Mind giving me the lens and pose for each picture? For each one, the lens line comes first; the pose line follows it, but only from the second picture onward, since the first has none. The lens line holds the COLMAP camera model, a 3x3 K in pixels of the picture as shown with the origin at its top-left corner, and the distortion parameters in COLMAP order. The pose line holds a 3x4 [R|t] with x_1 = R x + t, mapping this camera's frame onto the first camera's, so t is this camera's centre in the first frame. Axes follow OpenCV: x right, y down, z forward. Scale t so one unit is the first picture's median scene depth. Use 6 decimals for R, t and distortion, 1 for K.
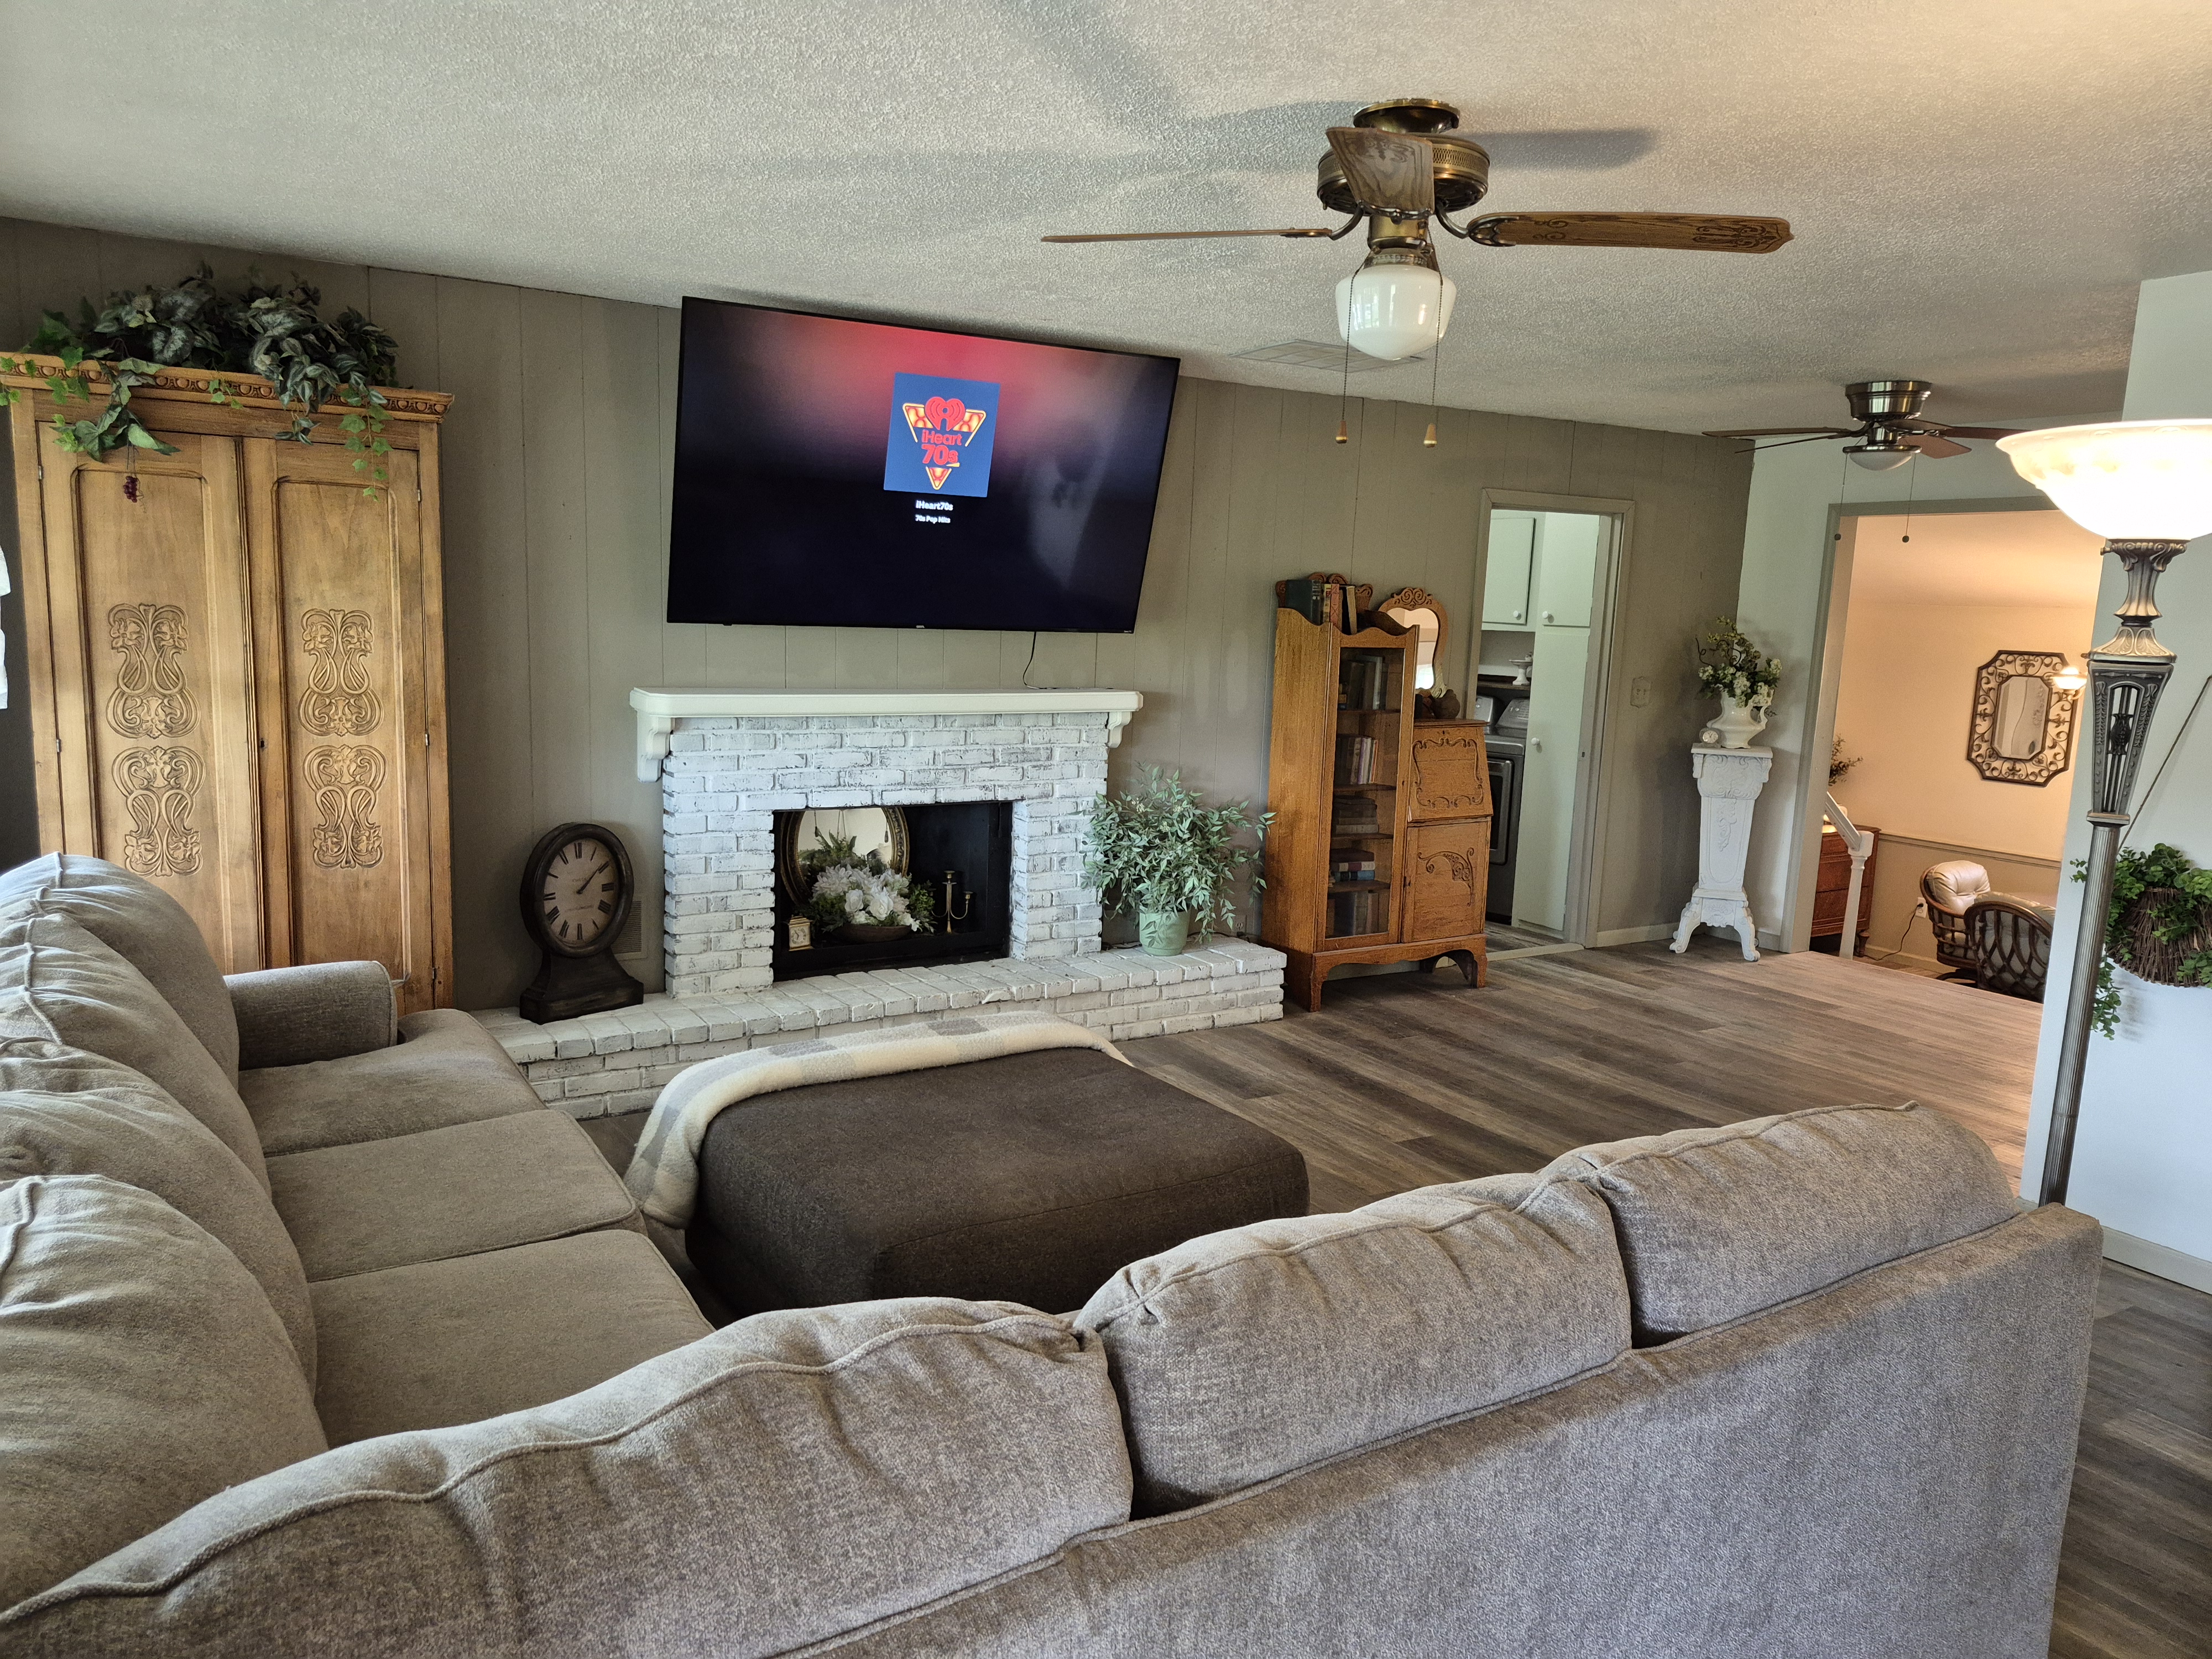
lens RADIAL K [[1452.7, 0, 1106.0], [0, 1452.7, 829.5], [0, 0, 1]] dist [0.075906, -0.100176]
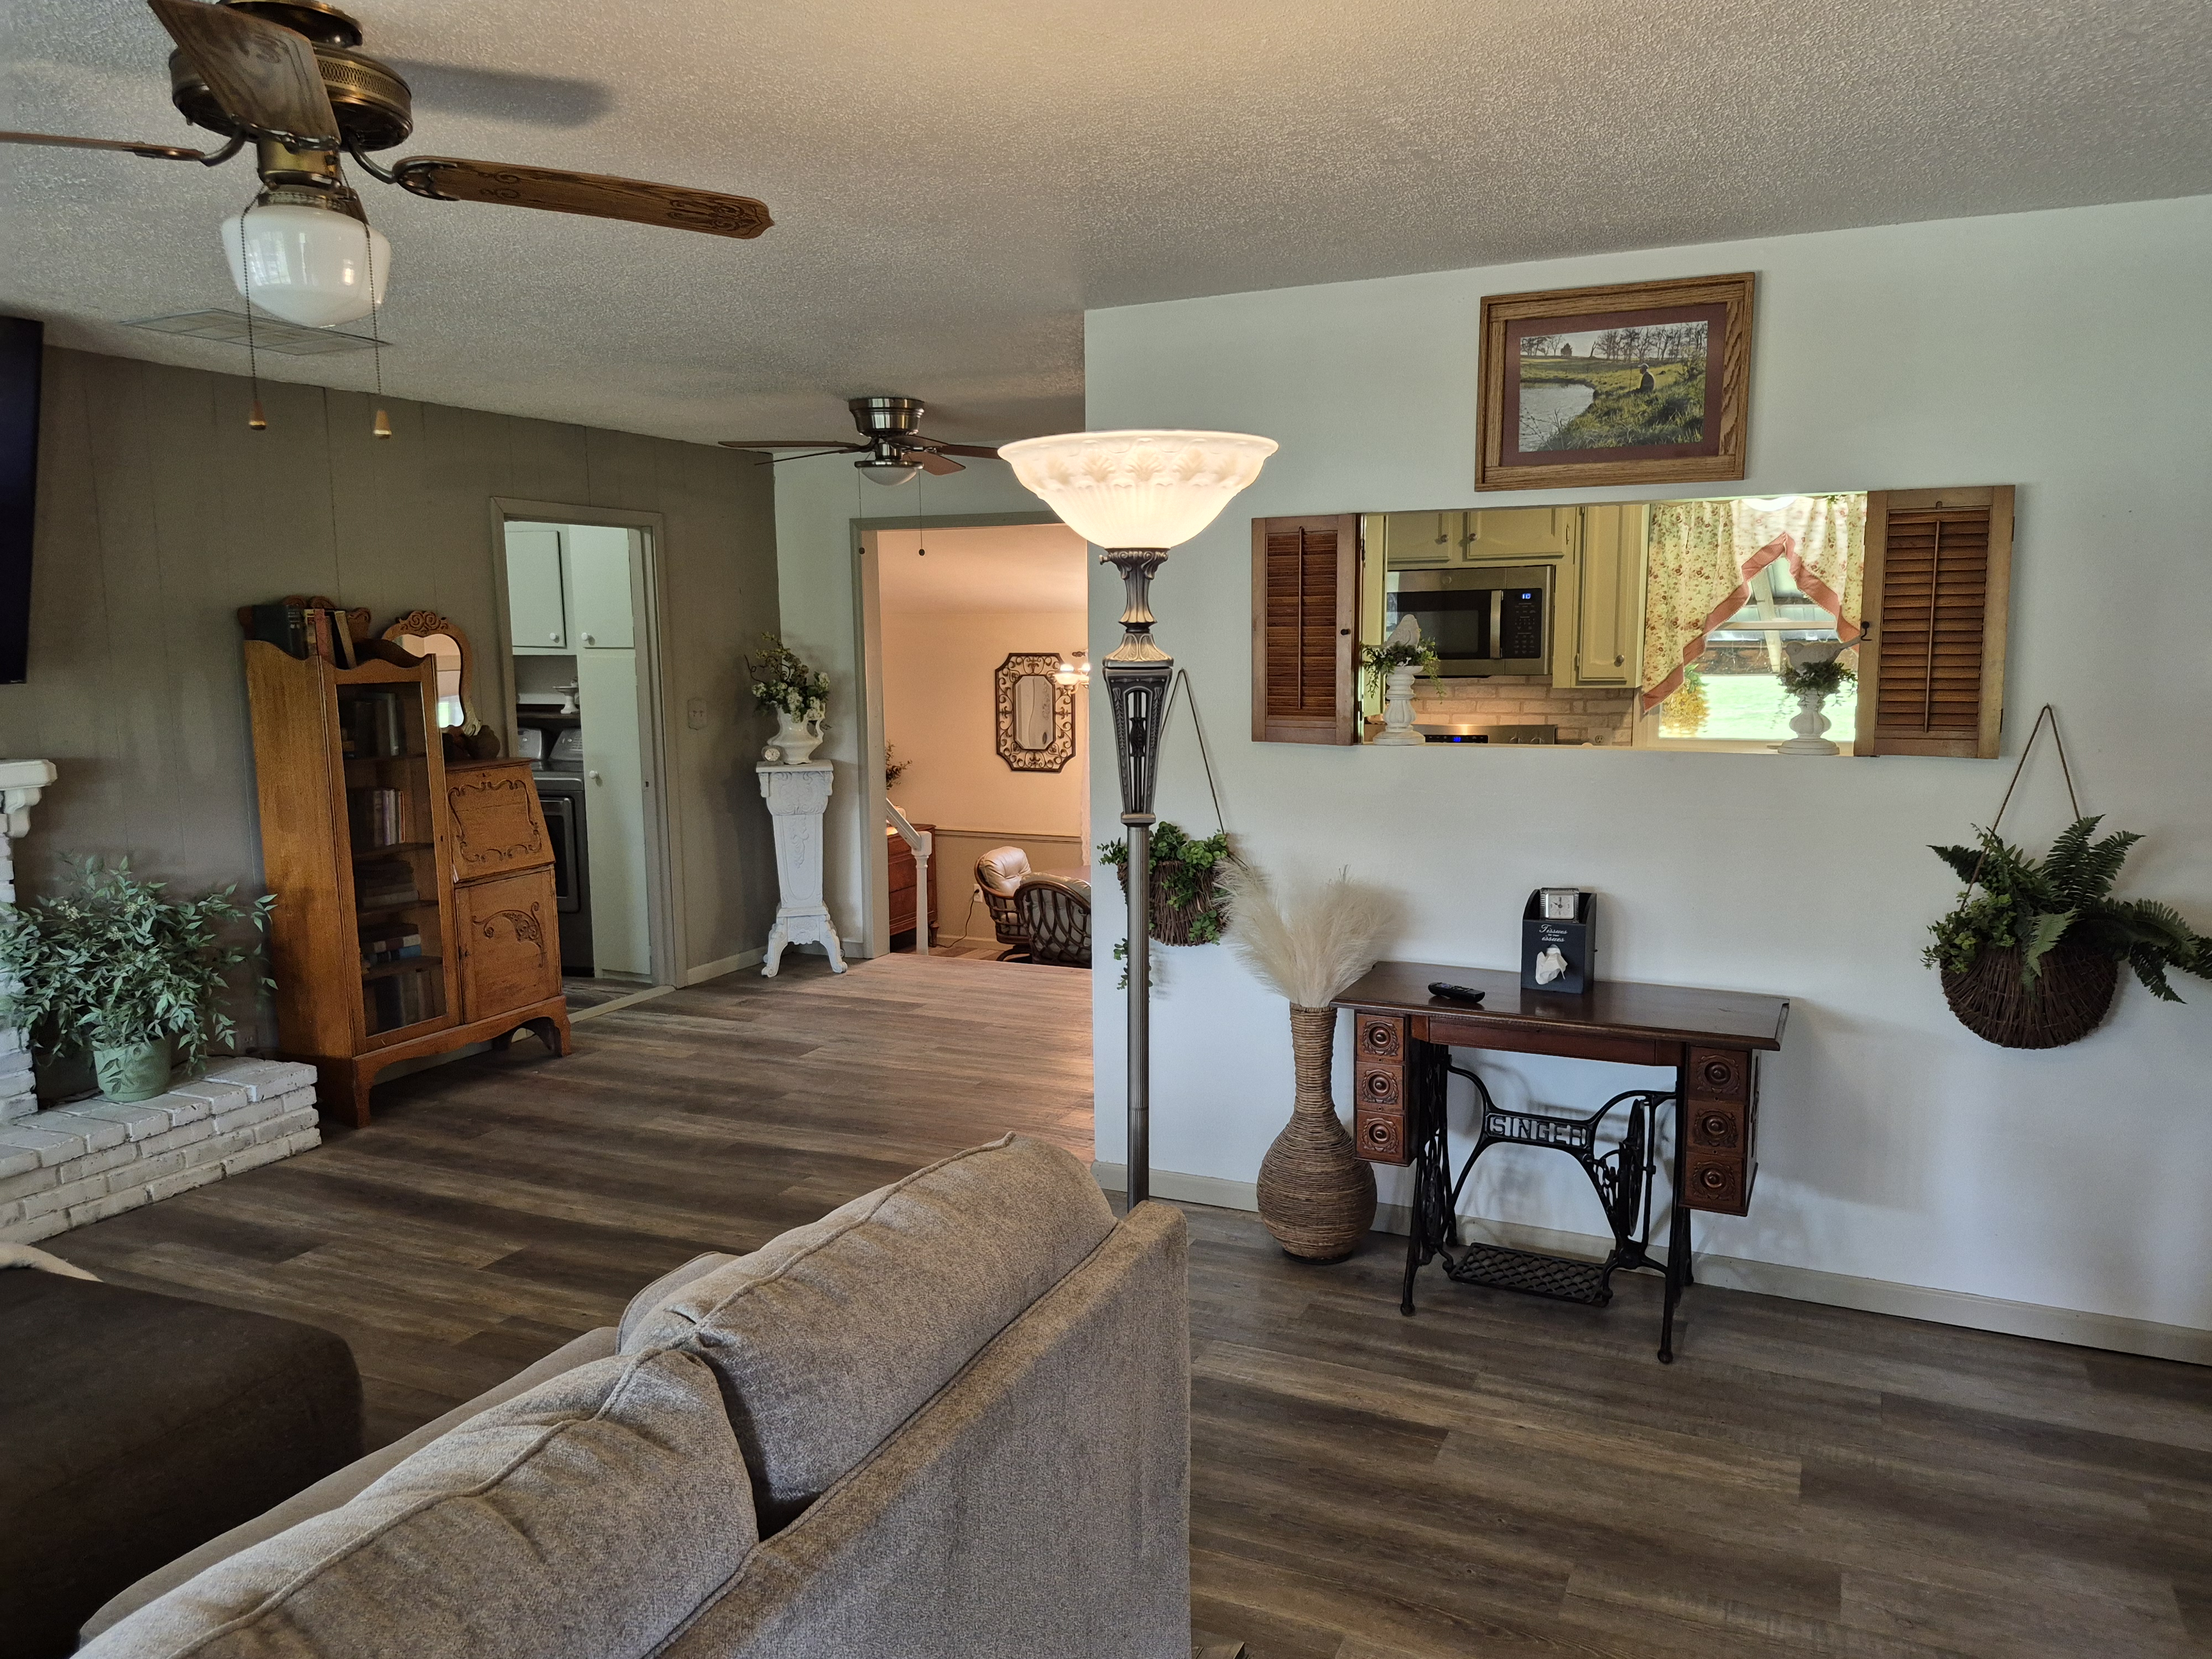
lens RADIAL K [[1533.3, 0, 1123.2], [0, 1533.3, 836.9], [0, 0, 1]] dist [0.077797, -0.114622]
pose [[0.814417, -0.117780, 0.568201, 0.014827], [0.126117, 0.991705, 0.024799, -0.005627], [-0.566409, 0.051463, 0.822516, 0.029975]]
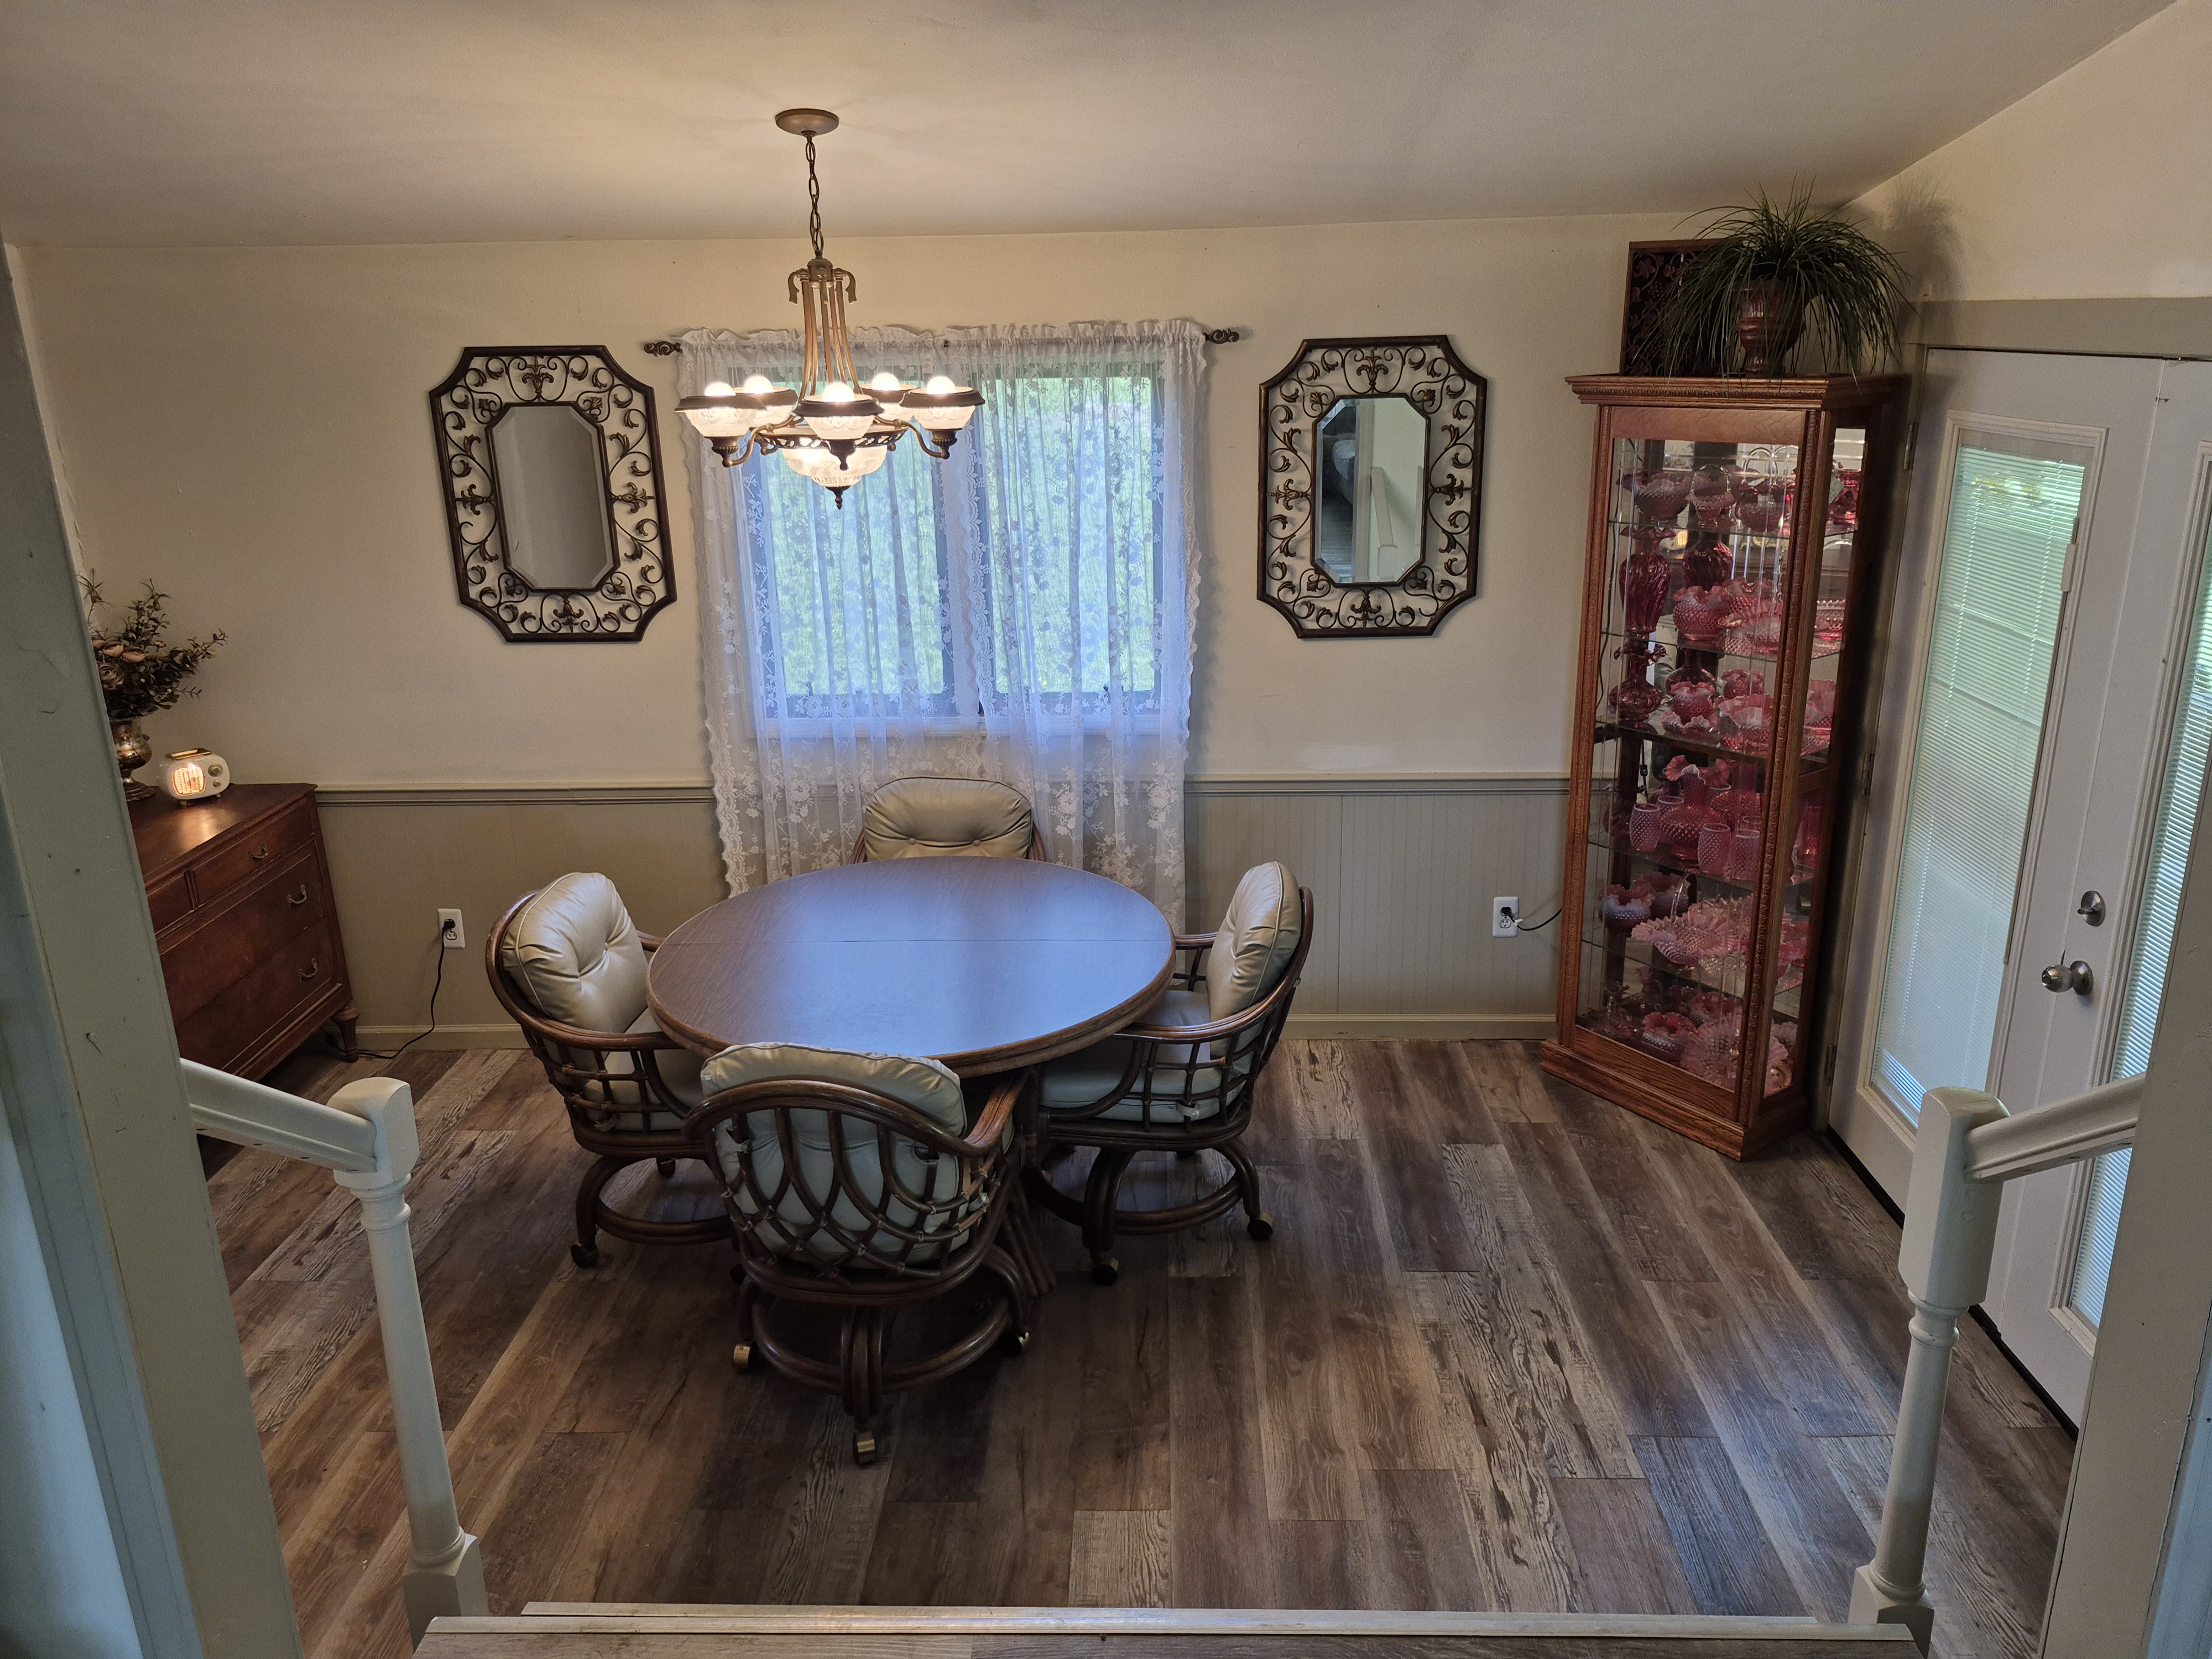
lens RADIAL K [[1528.4, 0, 1112.1], [0, 1528.4, 797.5], [0, 0, 1]] dist [0.117805, -0.164532]
pose [[0.532538, -0.291152, 0.794753, 0.527272], [0.173066, 0.956593, 0.234475, -0.120462], [-0.828523, 0.012678, 0.559811, 1.017258]]
